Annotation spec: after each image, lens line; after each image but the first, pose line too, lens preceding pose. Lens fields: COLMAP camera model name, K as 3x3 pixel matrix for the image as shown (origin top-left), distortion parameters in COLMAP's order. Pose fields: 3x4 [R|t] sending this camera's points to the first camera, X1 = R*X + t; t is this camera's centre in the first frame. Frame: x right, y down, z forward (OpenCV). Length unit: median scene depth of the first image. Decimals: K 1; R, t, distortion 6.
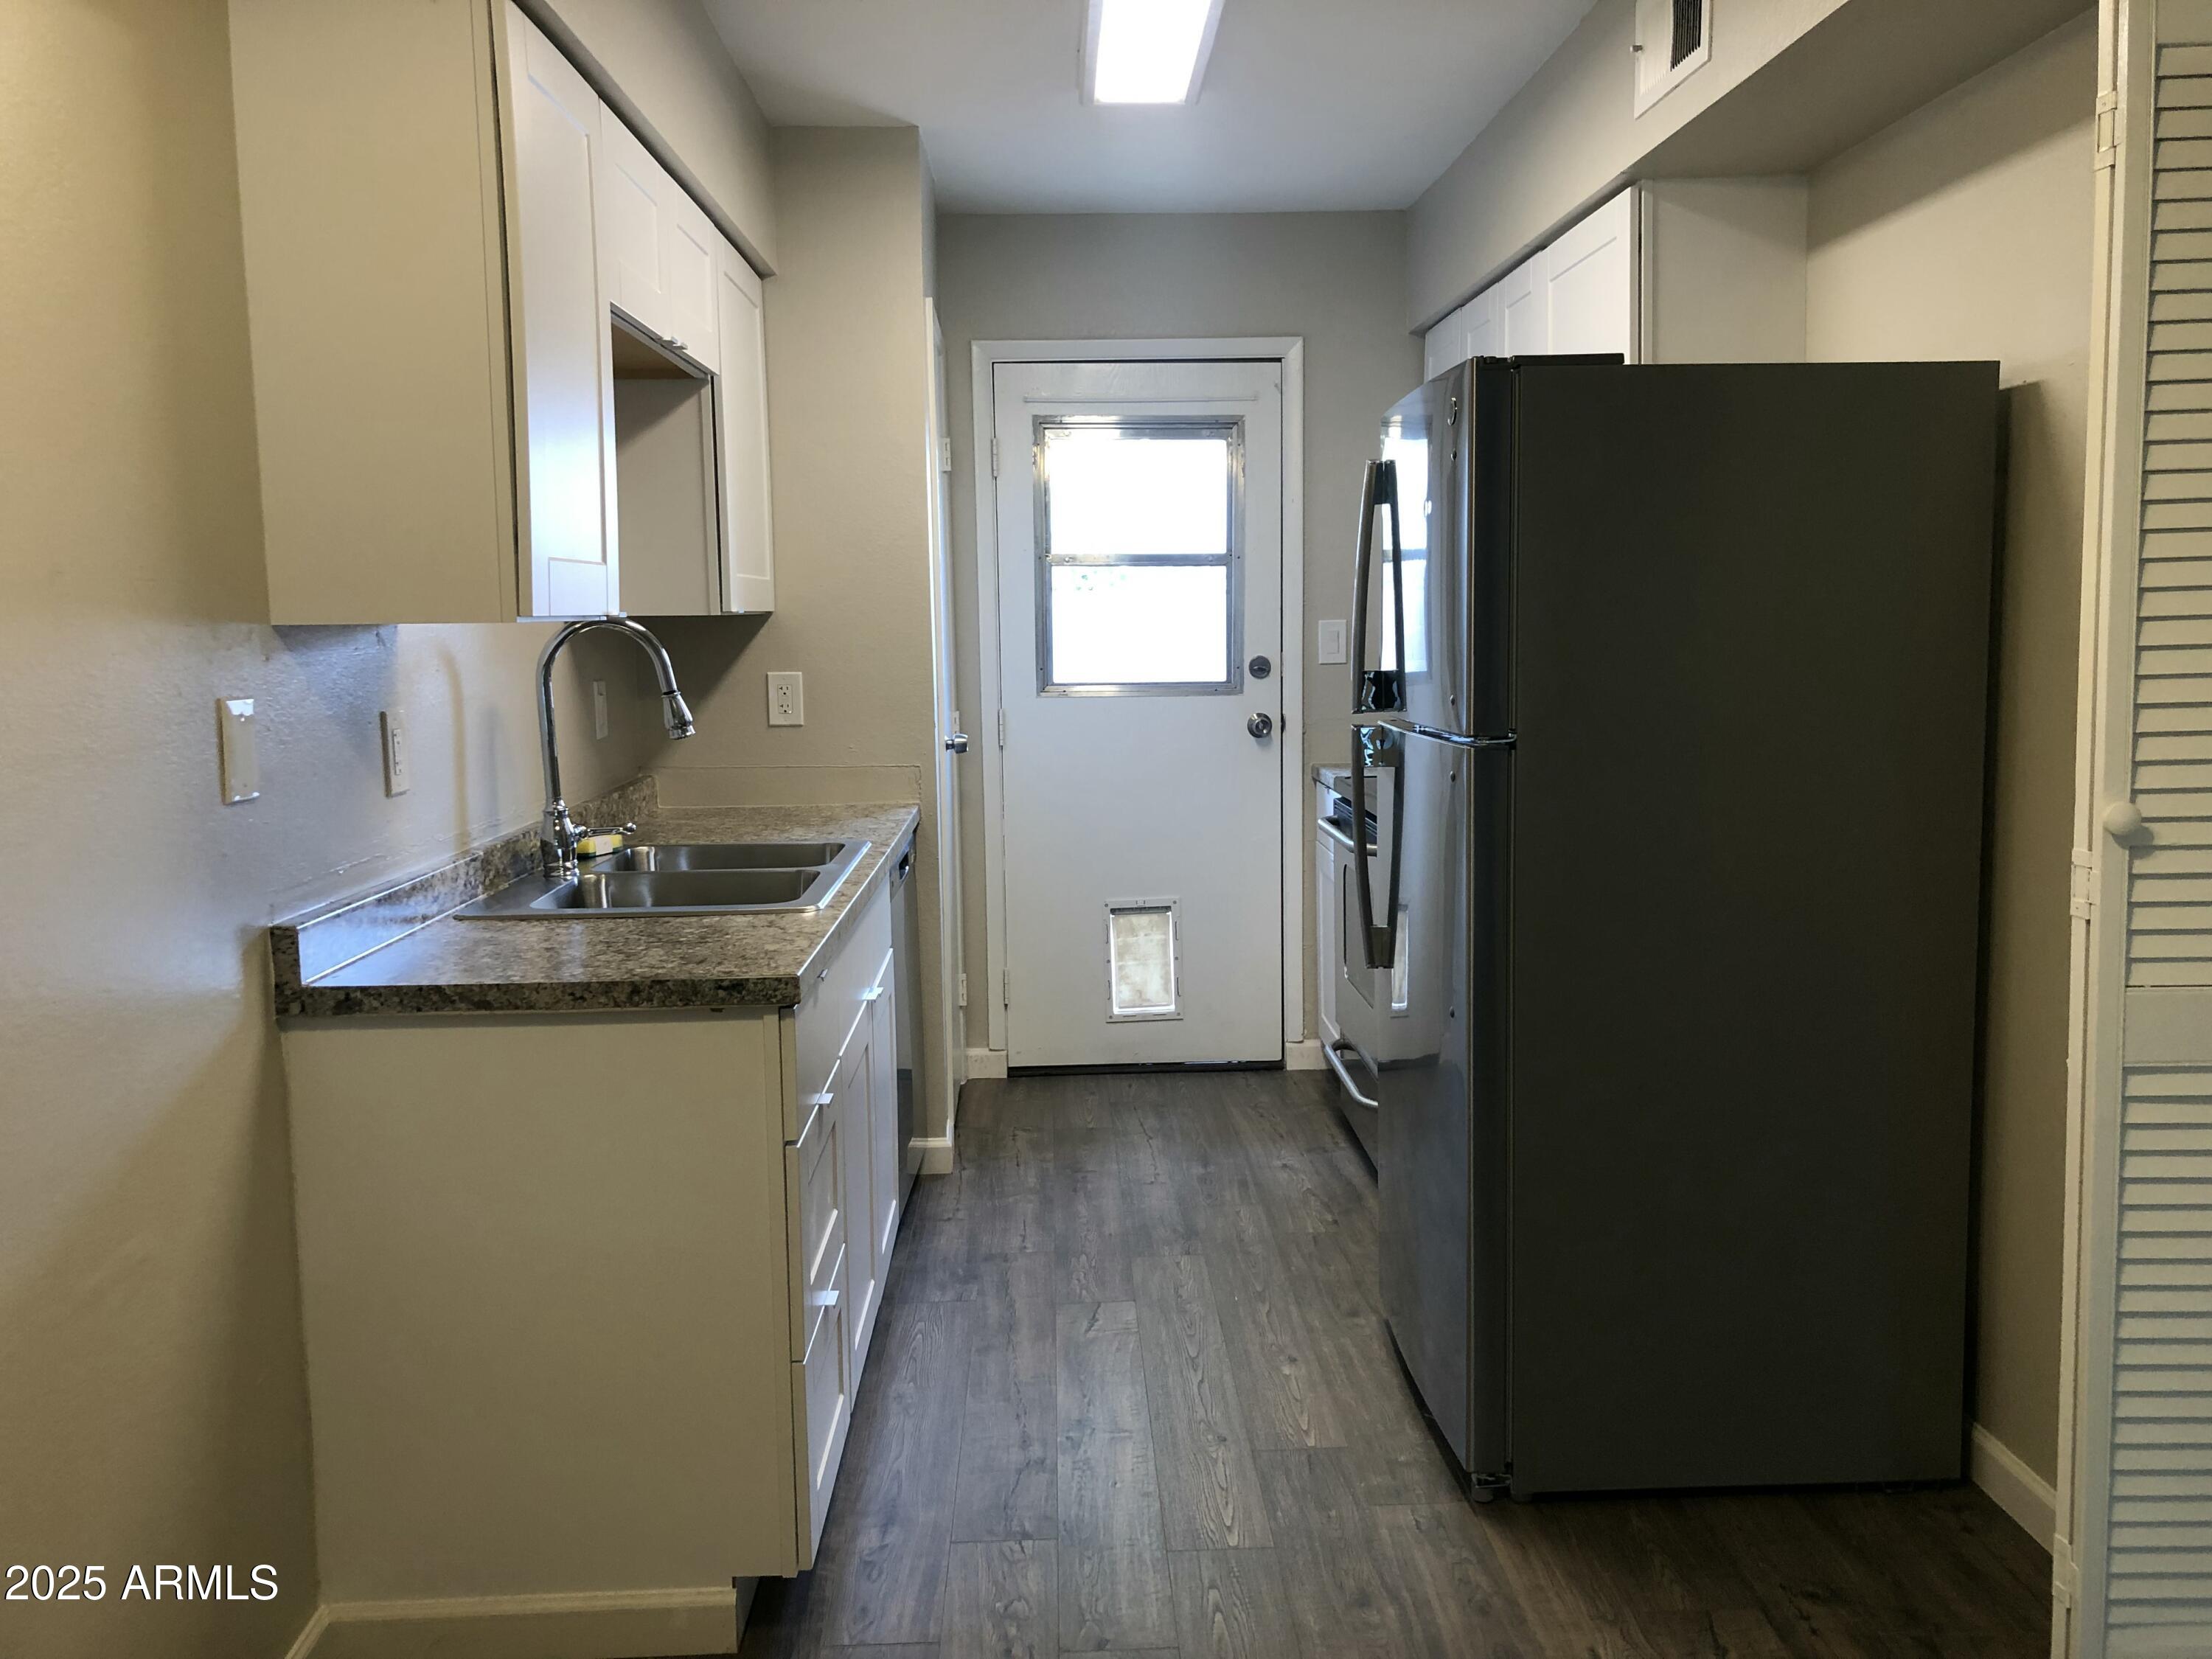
lens RADIAL K [[1714.0, 0, 1108.8], [0, 1714.0, 776.8], [0, 0, 1]] dist [-0.016655, 0.004522]
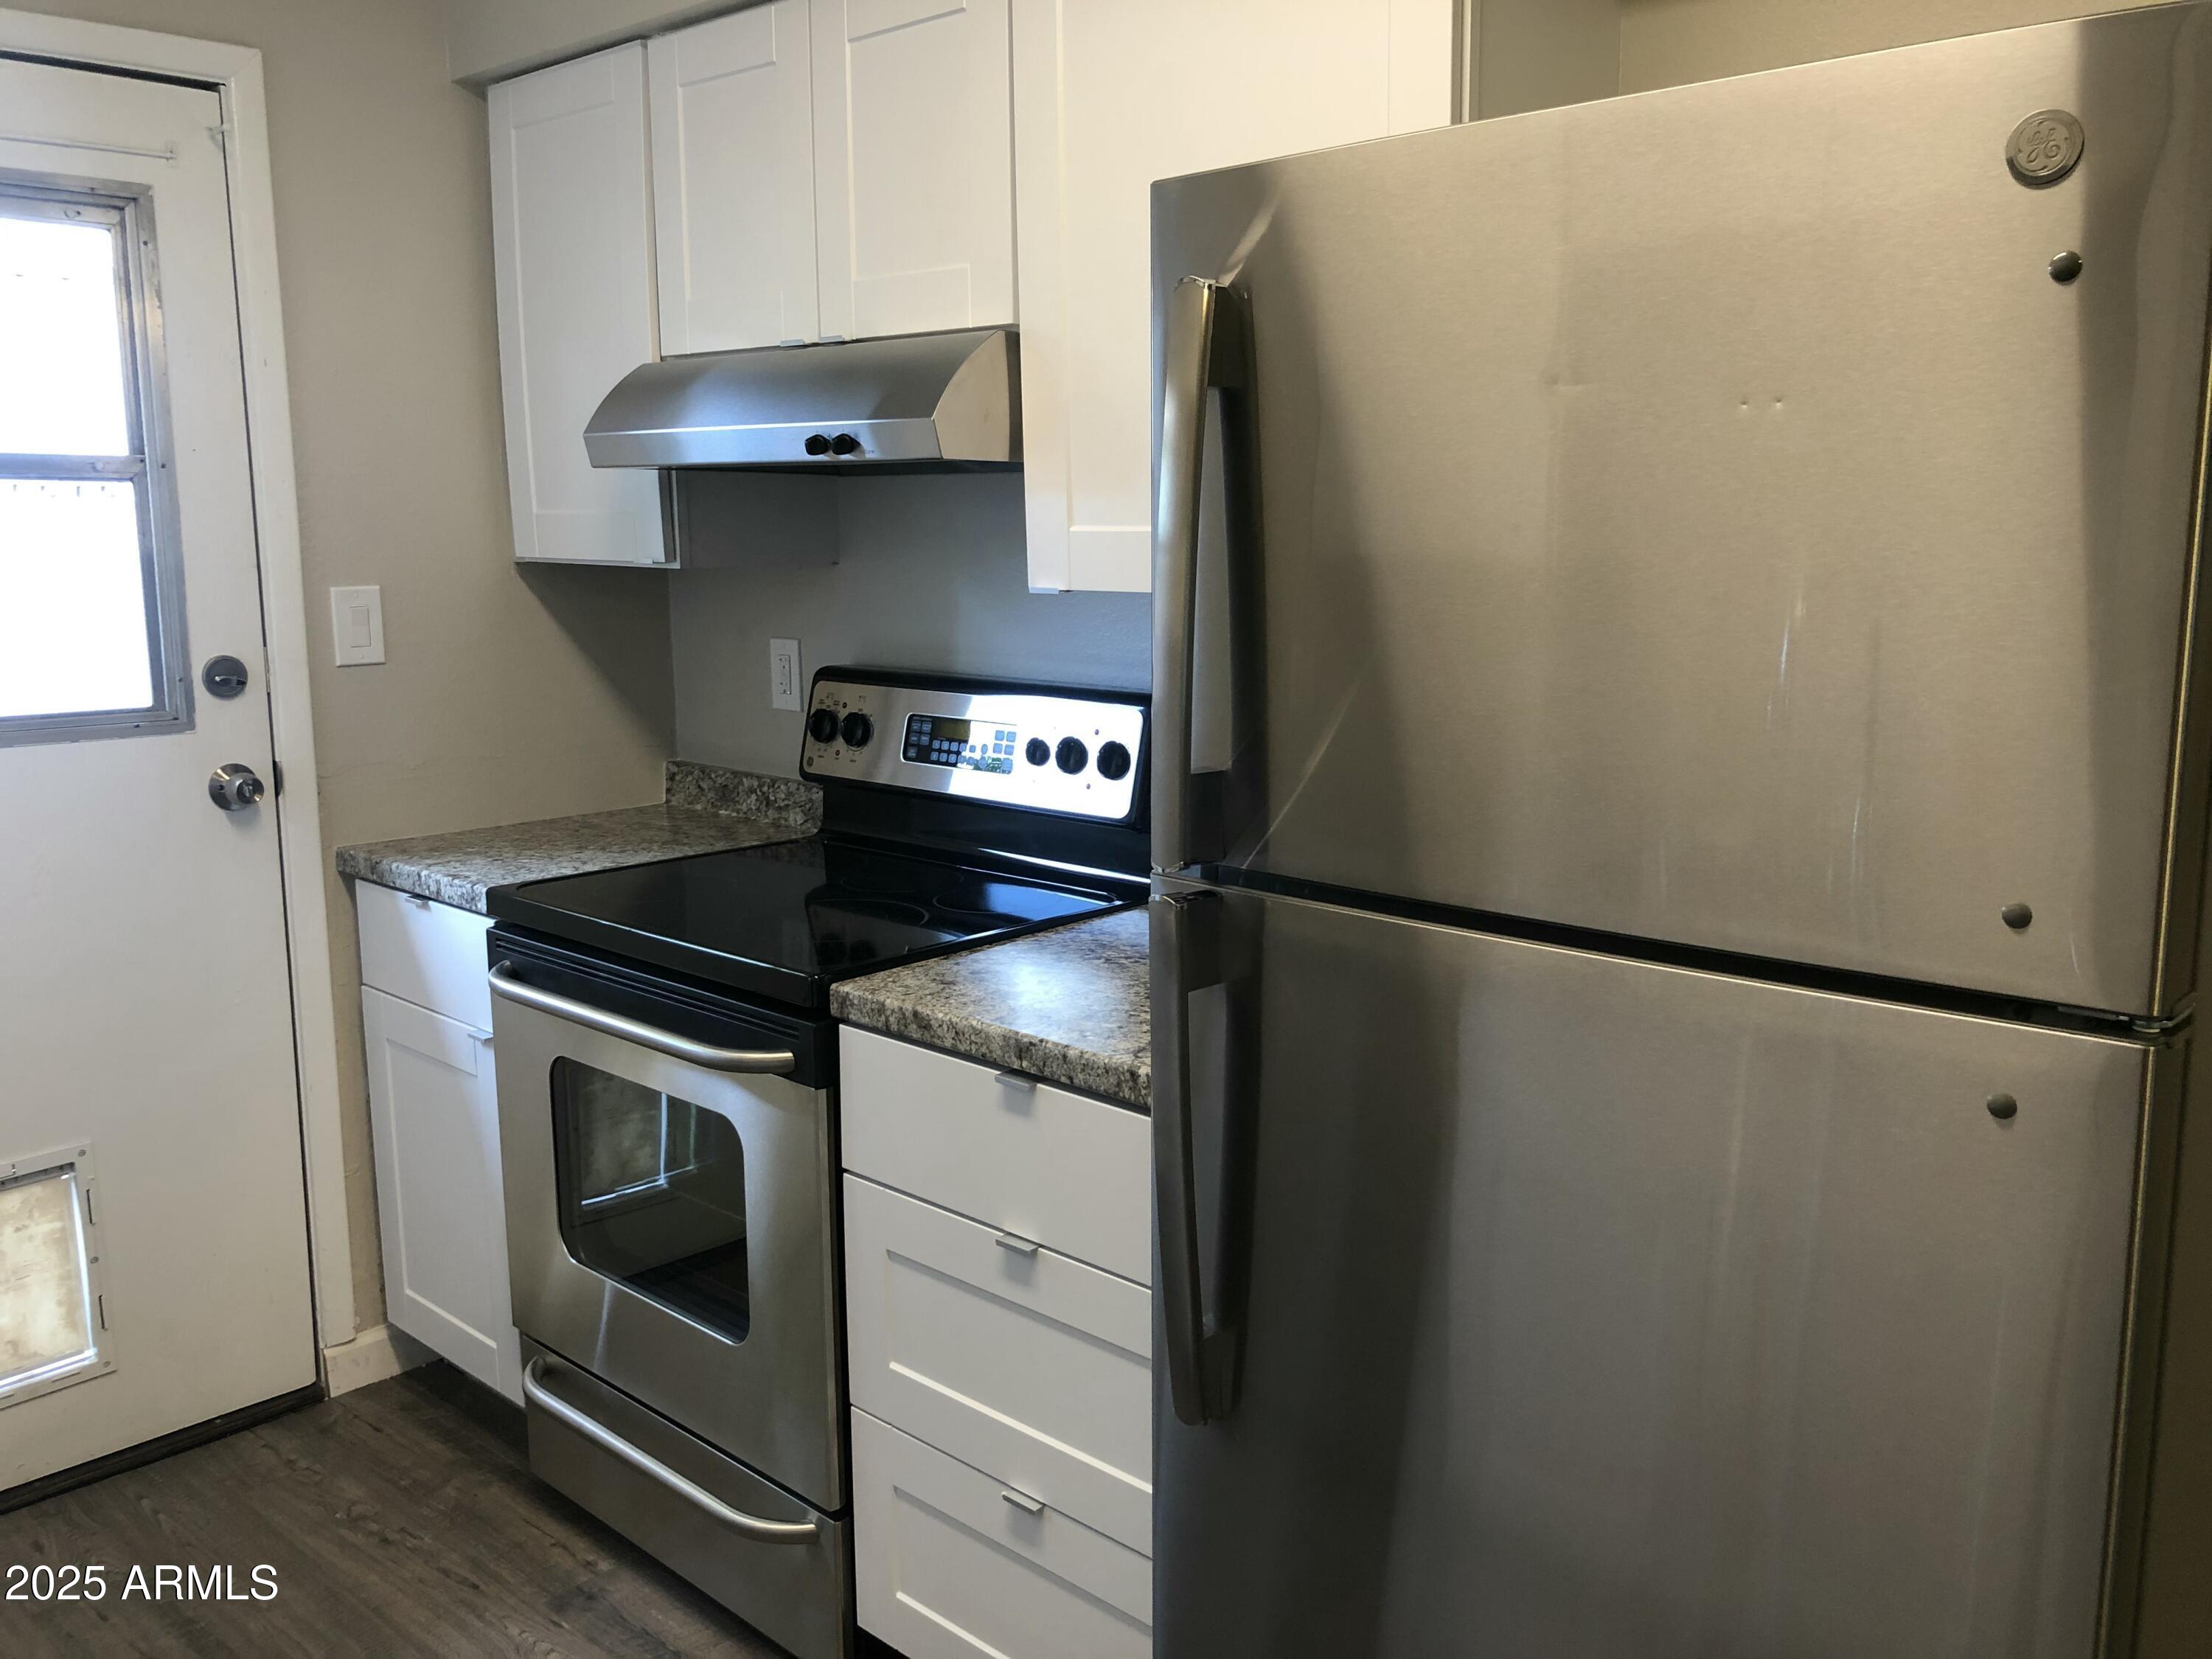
lens RADIAL K [[1714.0, 0, 1108.8], [0, 1714.0, 776.8], [0, 0, 1]] dist [-0.016655, 0.004522]
pose [[0.686967, -0.087642, 0.721384, -0.105611], [0.052471, 0.996092, 0.071049, -0.056298], [-0.724792, -0.010957, 0.688881, 0.440695]]
